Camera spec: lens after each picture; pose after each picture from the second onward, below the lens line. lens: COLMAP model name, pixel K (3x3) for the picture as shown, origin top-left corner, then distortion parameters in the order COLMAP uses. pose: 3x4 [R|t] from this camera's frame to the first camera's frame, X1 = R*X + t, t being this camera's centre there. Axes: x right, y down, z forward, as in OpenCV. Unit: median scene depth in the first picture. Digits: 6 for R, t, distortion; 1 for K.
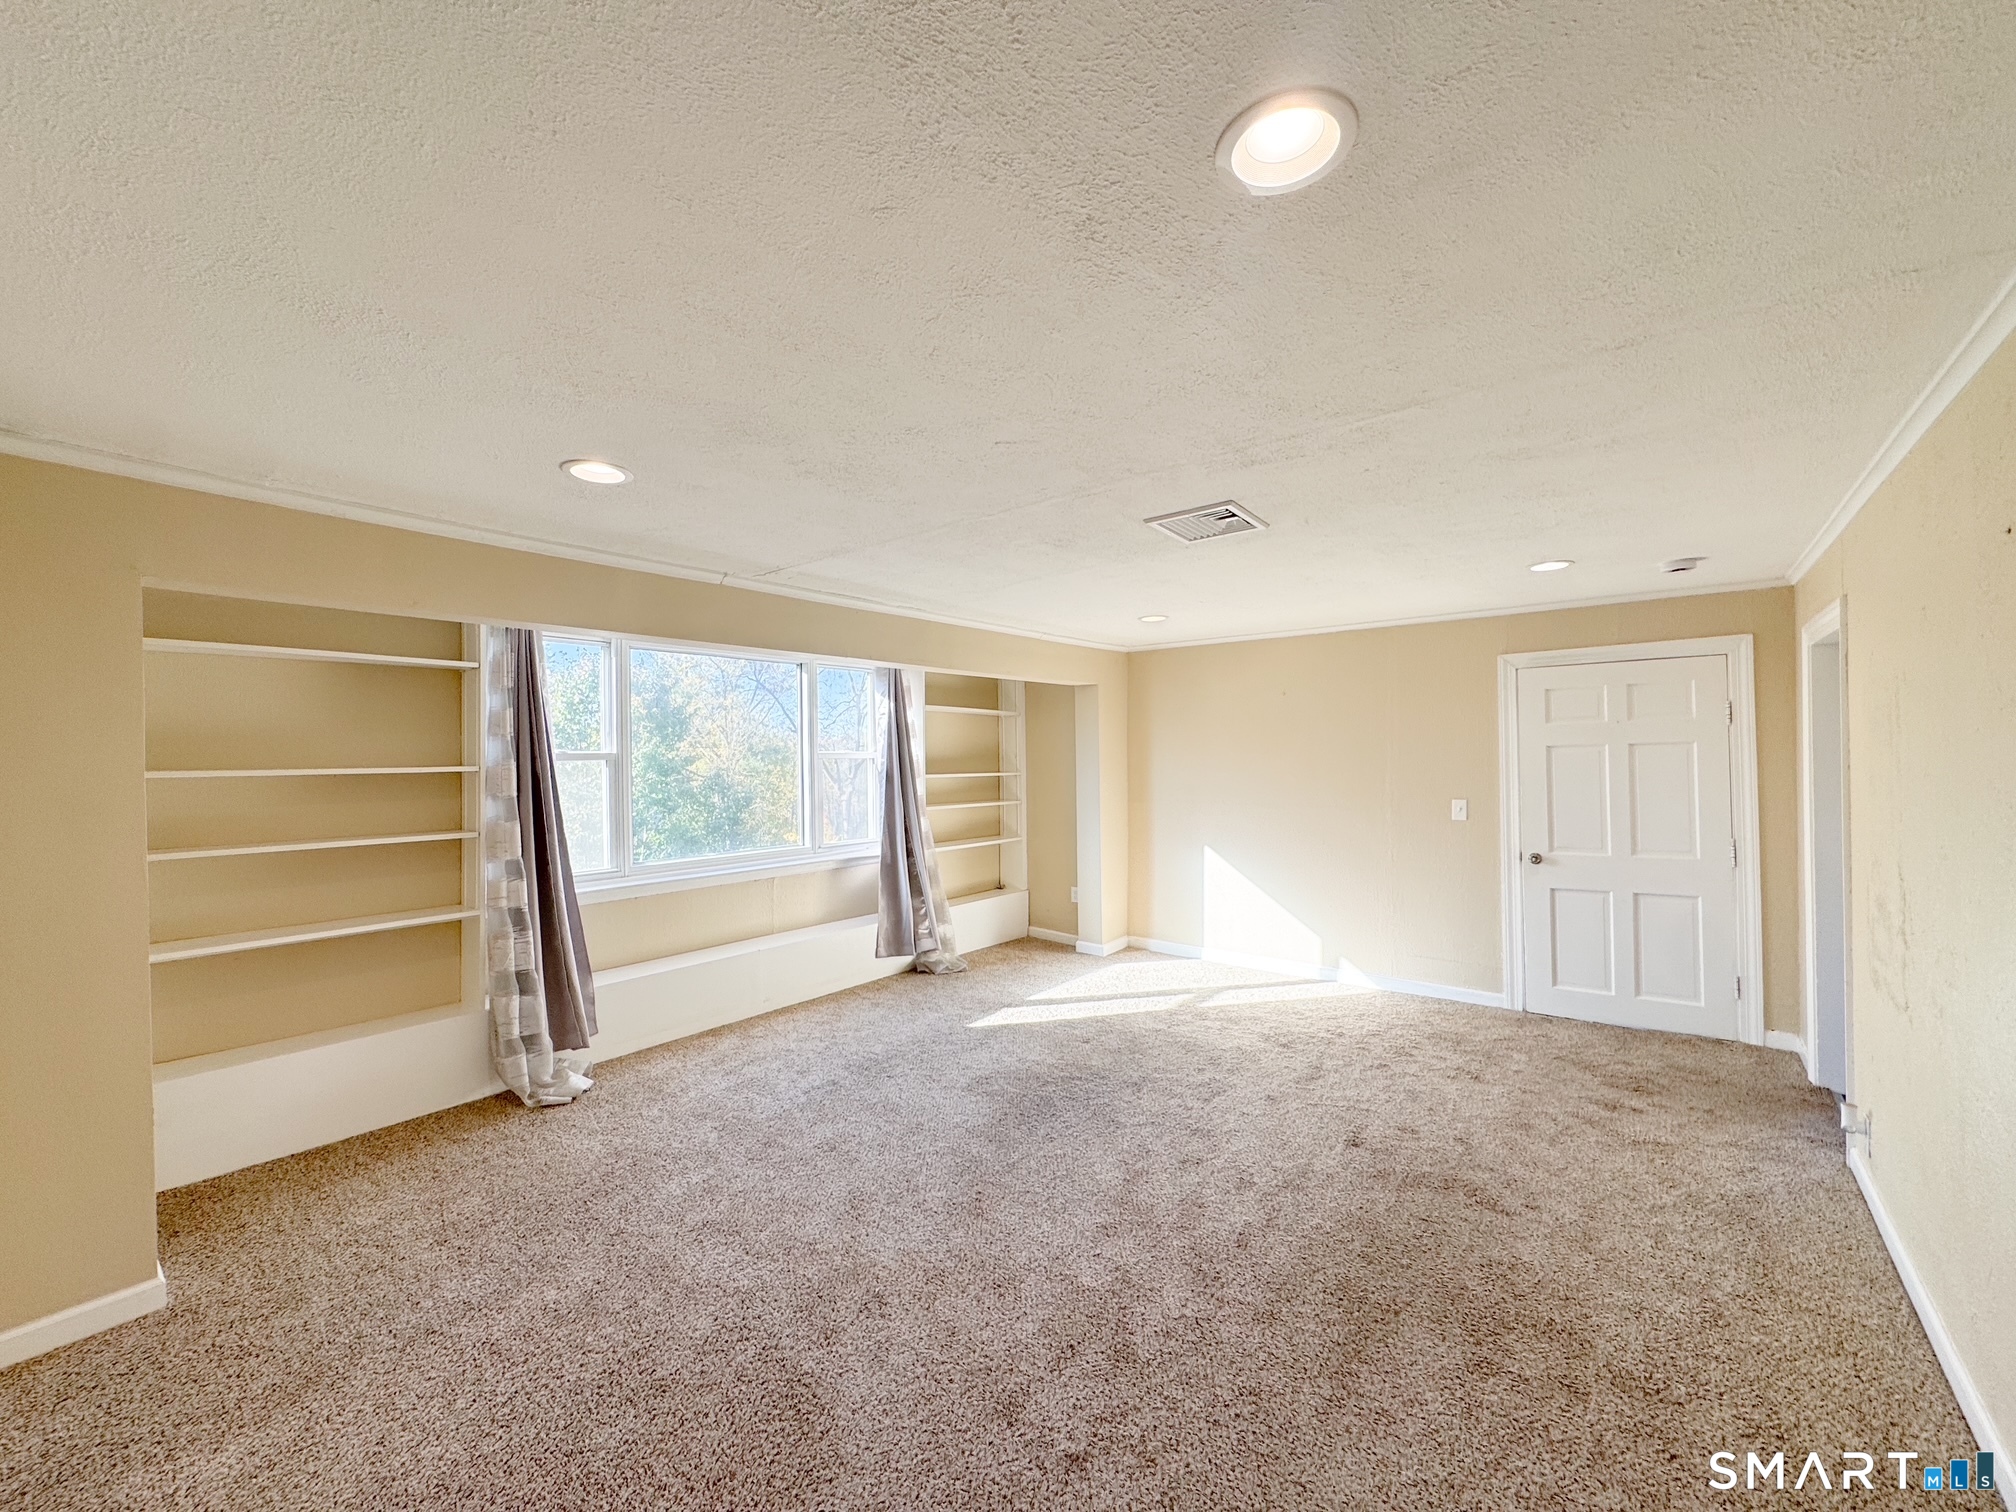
lens RADIAL K [[809.0, 0, 1008.0], [0, 809.0, 756.0], [0, 0, 1]] dist [-0.000752, -0.000298]
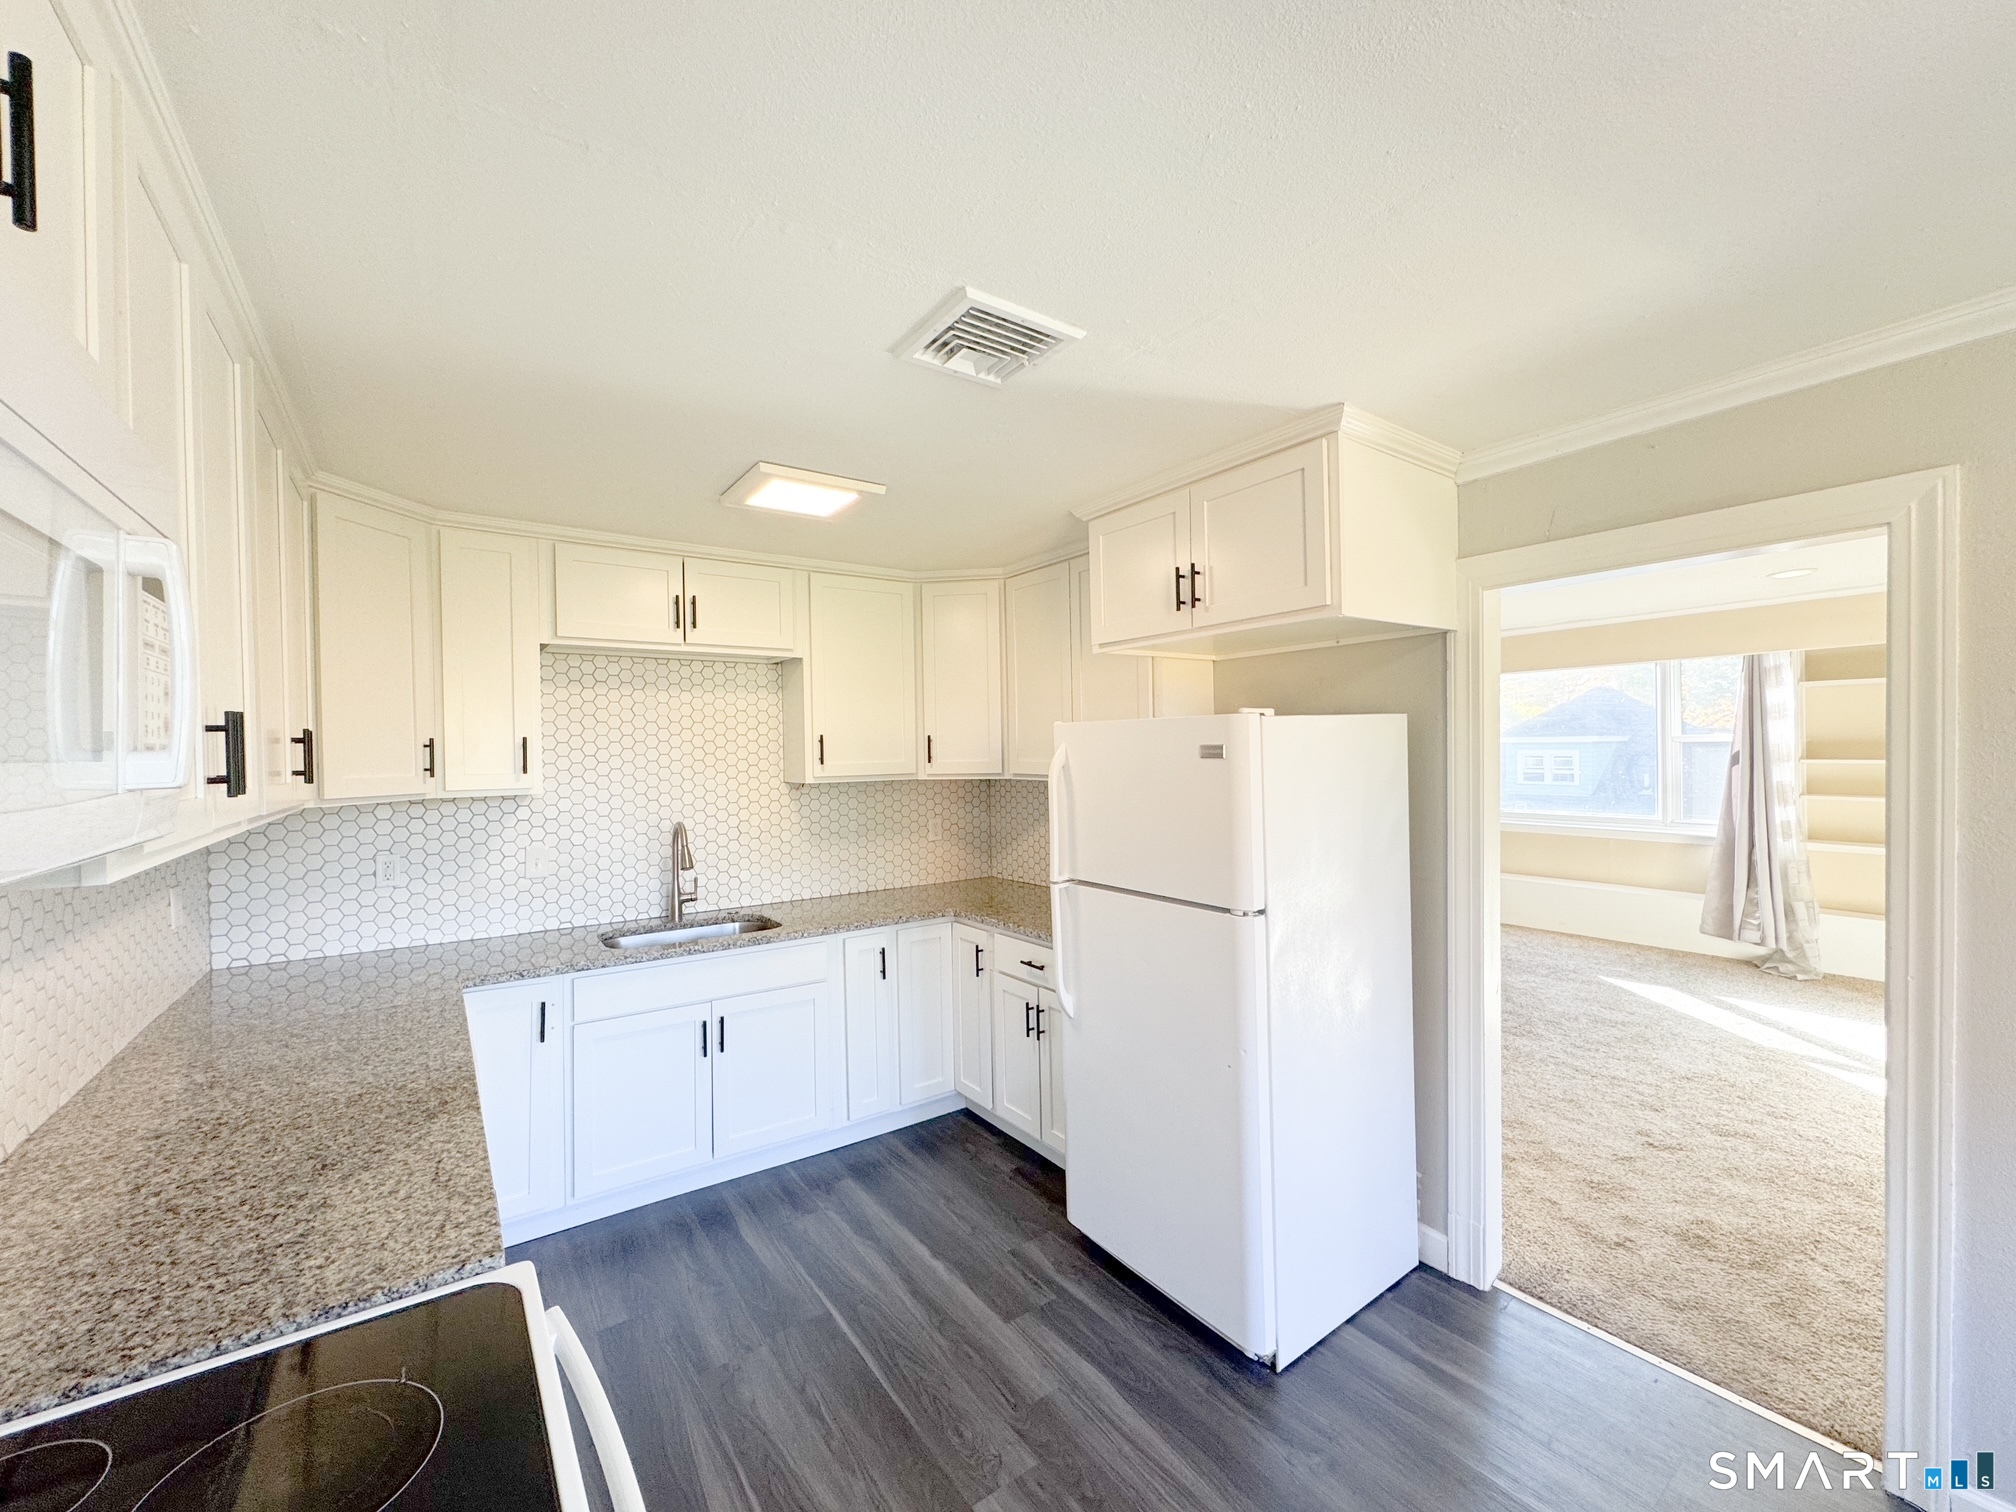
lens RADIAL K [[809.0, 0, 1008.0], [0, 809.0, 756.0], [0, 0, 1]] dist [-0.000752, -0.000298]
pose [[-0.266593, 0.026113, -0.963455, 1.216754], [0.021830, 0.999540, 0.021050, -0.024927], [0.963562, -0.015420, -0.267041, 0.467797]]
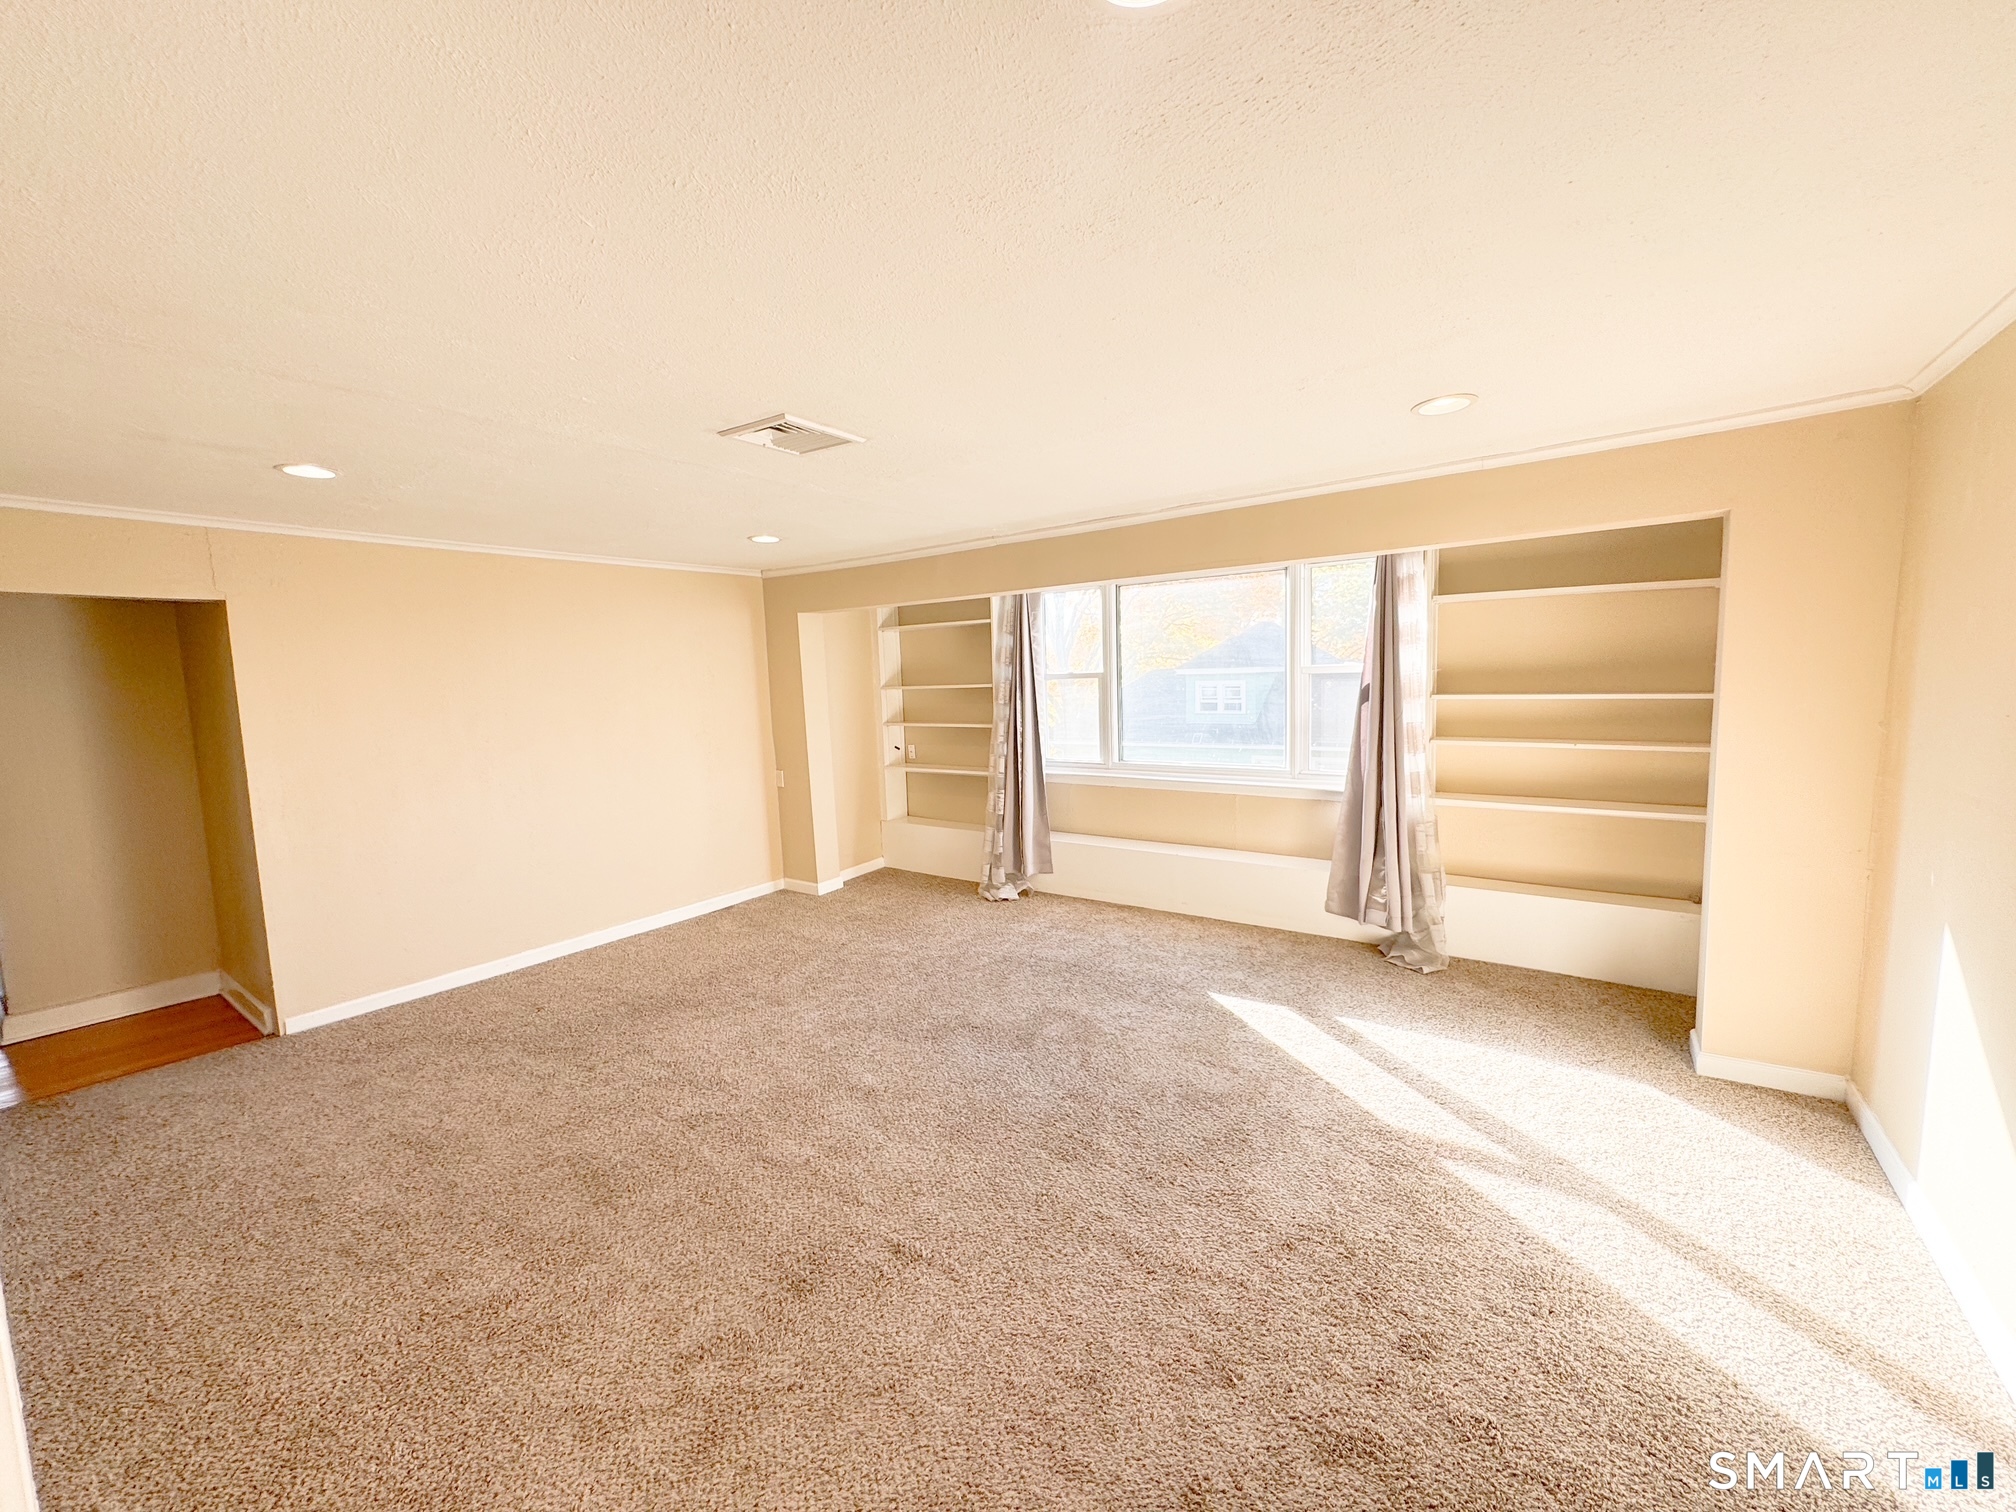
lens RADIAL K [[801.7, 0, 1008.0], [0, 801.7, 756.0], [0, 0, 1]] dist [0.000280, -0.000036]
pose [[0.045973, 0.108721, -0.993009, 0.718547], [0.032514, 0.993370, 0.110266, -0.017927], [0.998413, -0.037356, 0.042133, 0.715858]]
